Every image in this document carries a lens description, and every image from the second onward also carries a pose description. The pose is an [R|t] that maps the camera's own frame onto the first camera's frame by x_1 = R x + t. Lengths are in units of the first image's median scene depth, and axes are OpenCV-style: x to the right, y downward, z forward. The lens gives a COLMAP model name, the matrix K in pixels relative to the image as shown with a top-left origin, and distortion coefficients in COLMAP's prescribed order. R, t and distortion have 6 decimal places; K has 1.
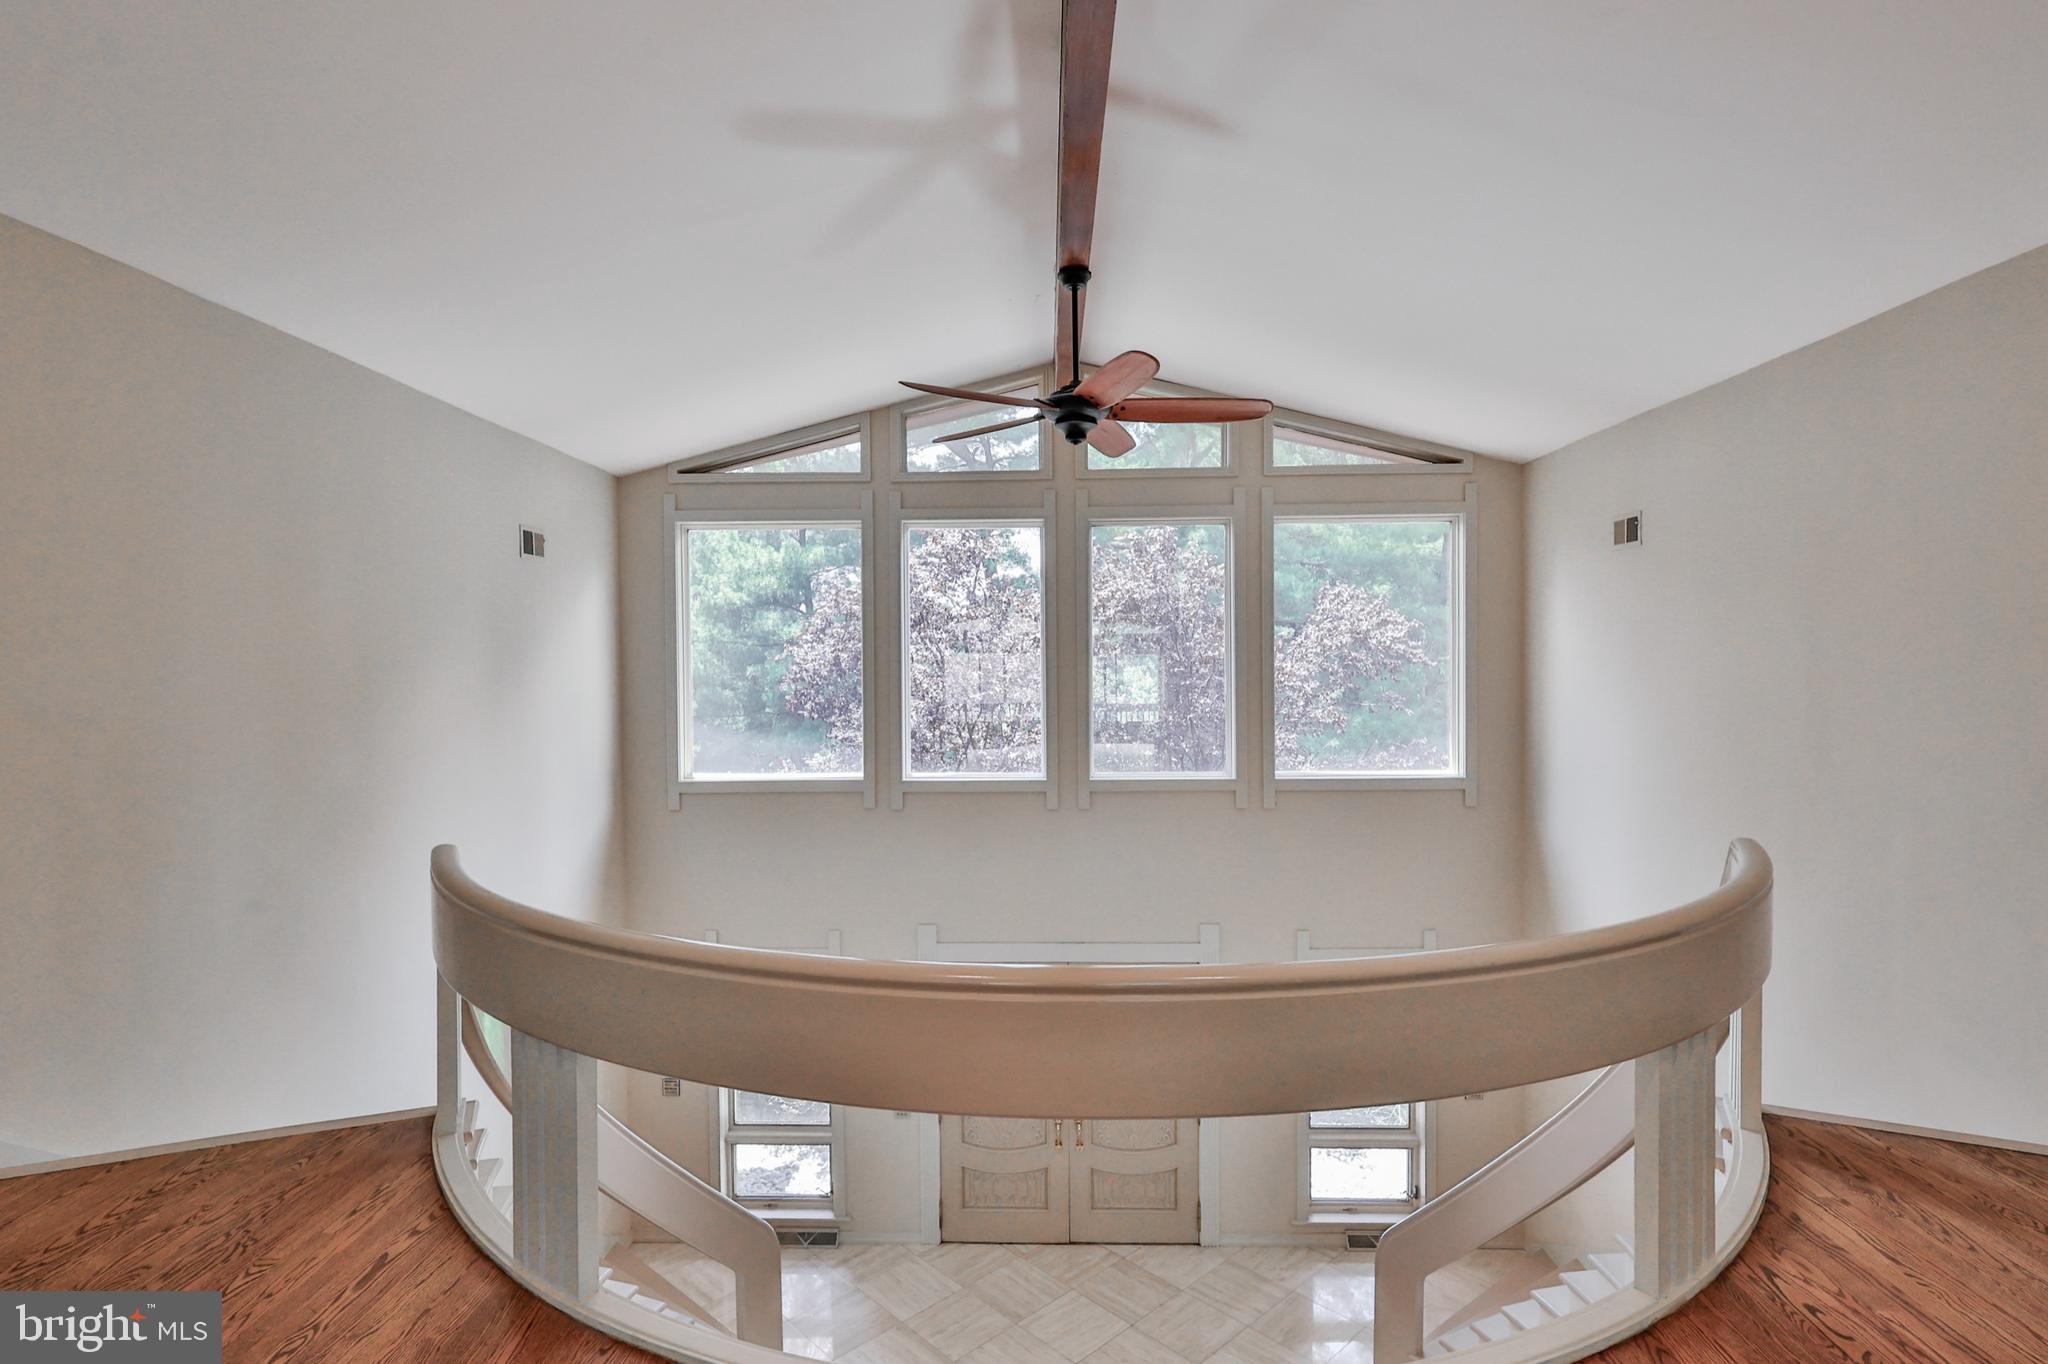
lens RADIAL K [[1013.5, 0, 1024.0], [0, 1013.5, 682.0], [0, 0, 1]] dist [0.002278, 0.000007]
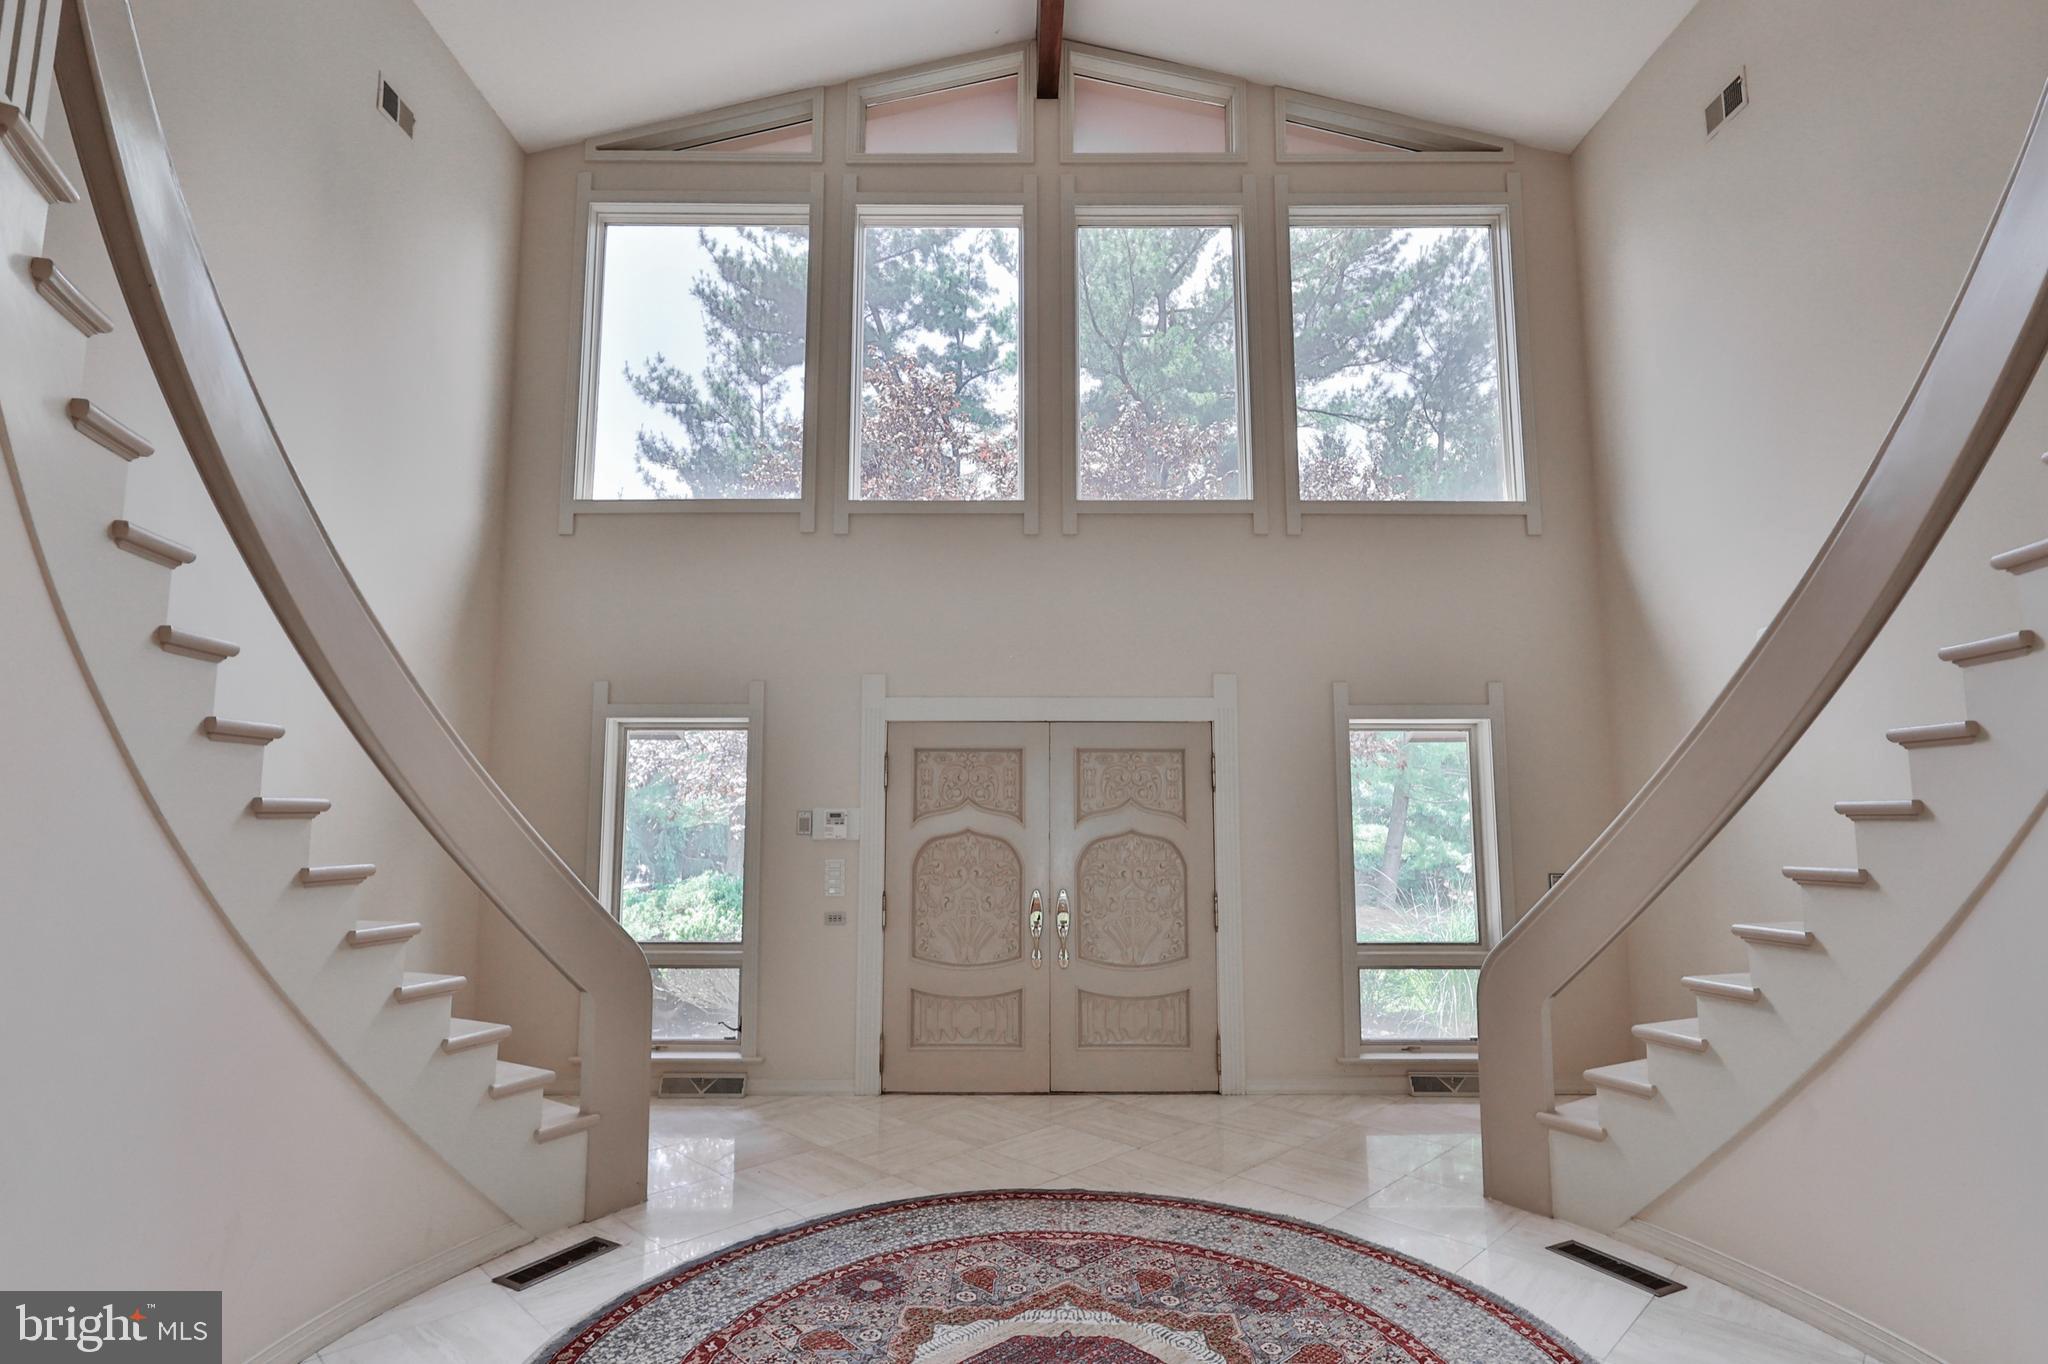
lens RADIAL K [[1007.9, 0, 1013.7], [0, 1007.9, 693.9], [0, 0, 1]] dist [-0.000362, 0.000461]
pose [[0.999474, 0.012654, 0.029871, -0.008892], [-0.008425, 0.990445, -0.137648, 0.366140], [-0.031328, 0.137324, 0.990031, 0.211847]]
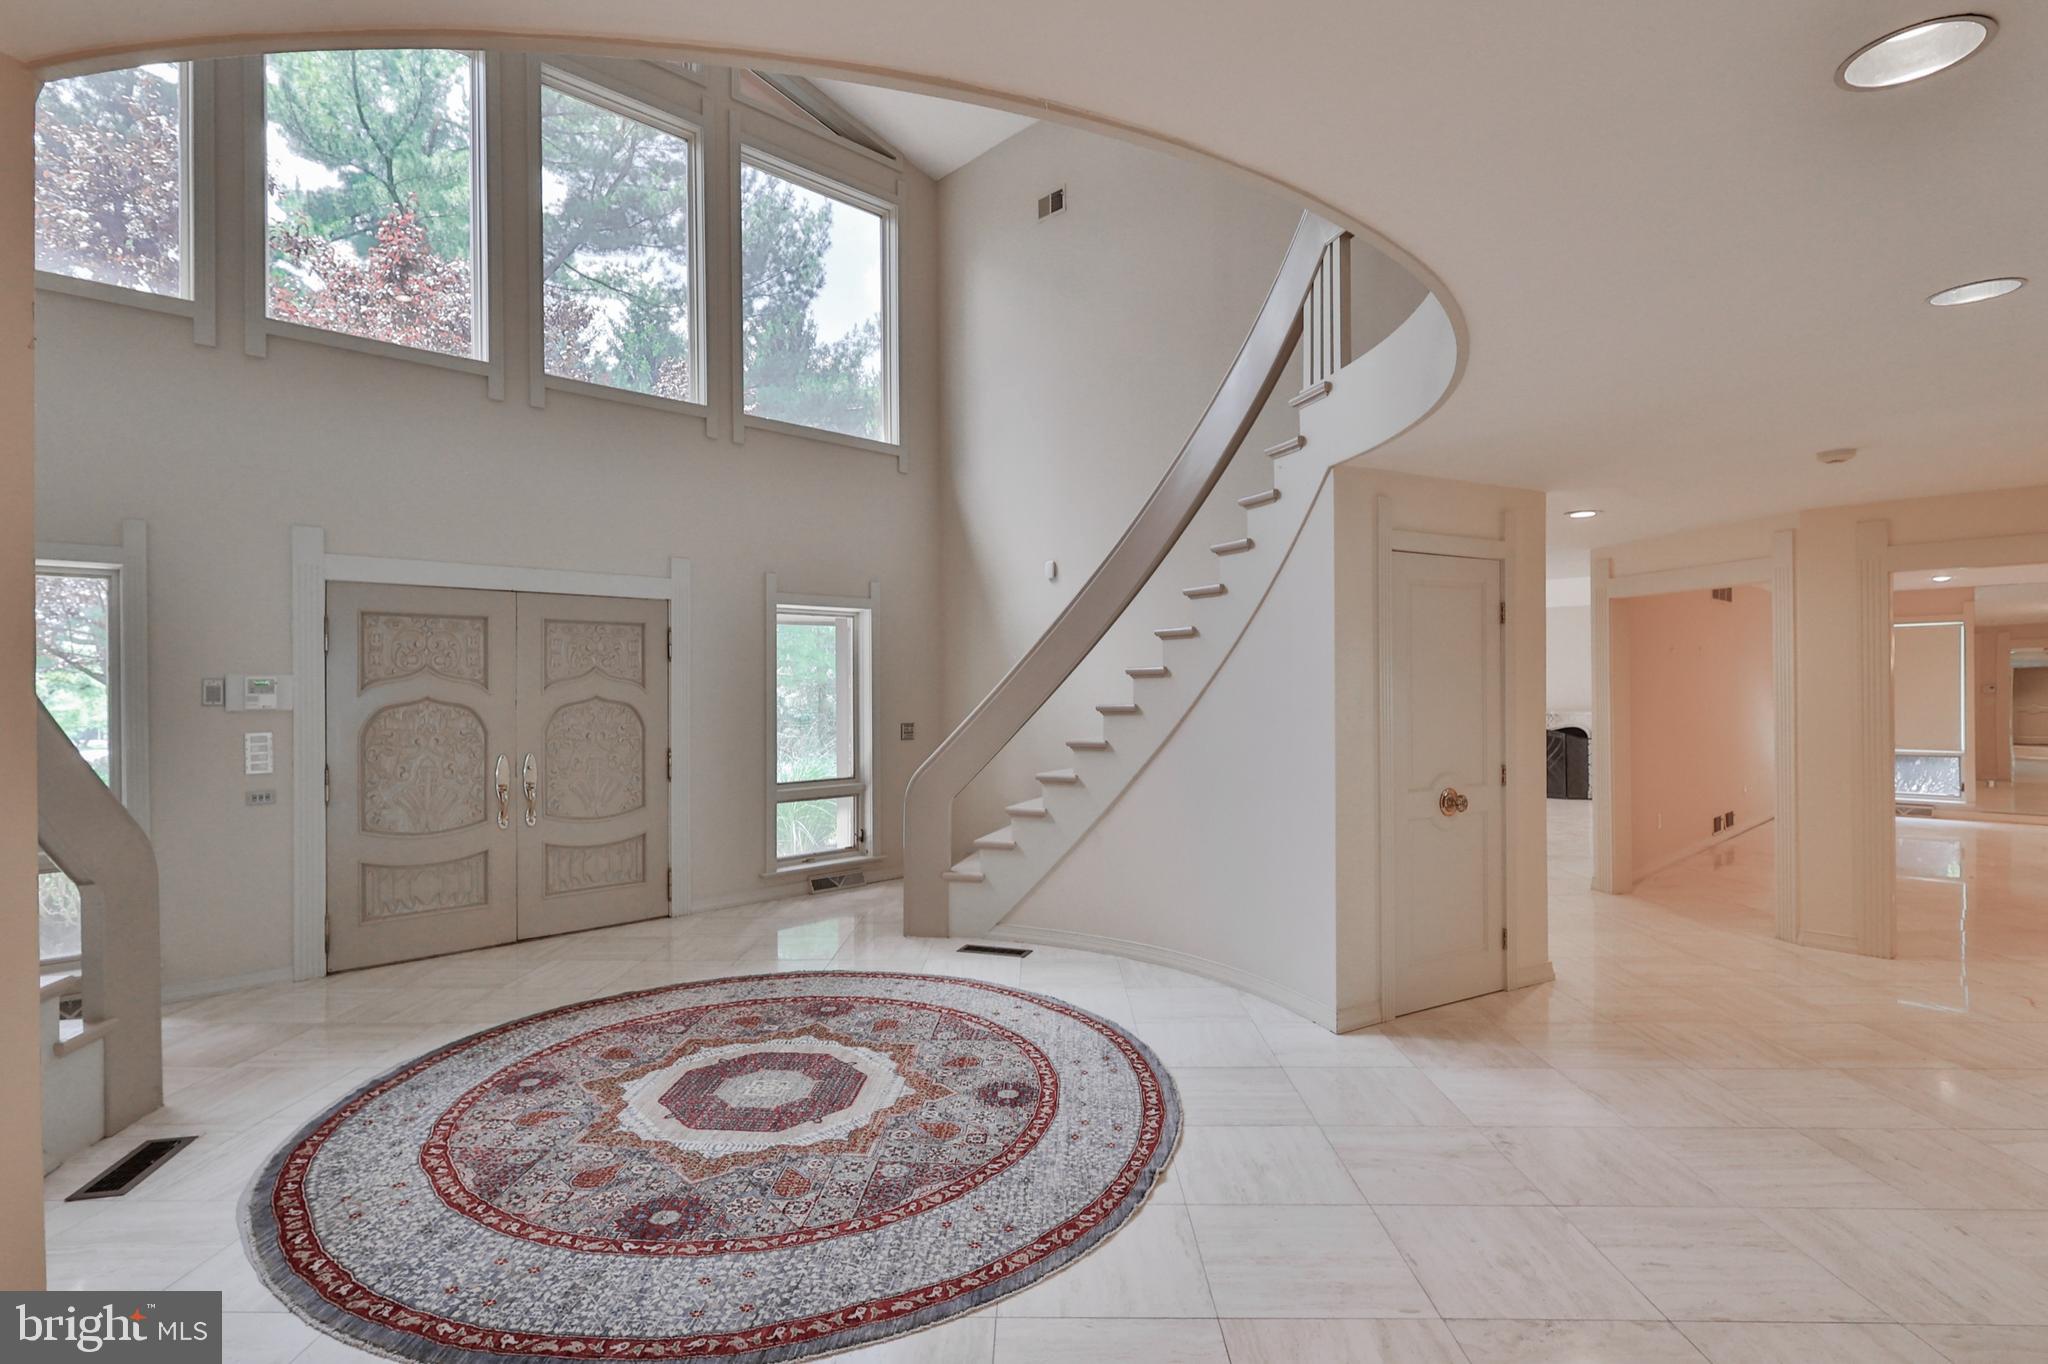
lens RADIAL K [[1003.6, 0, 1014.3], [0, 1003.6, 686.3], [0, 0, 1]] dist [0.000843, 0.000201]
pose [[0.701365, 0.003899, 0.712791, -0.252412], [0.016762, 0.999618, -0.021962, 0.378972], [-0.712605, 0.027351, 0.701032, 0.151276]]
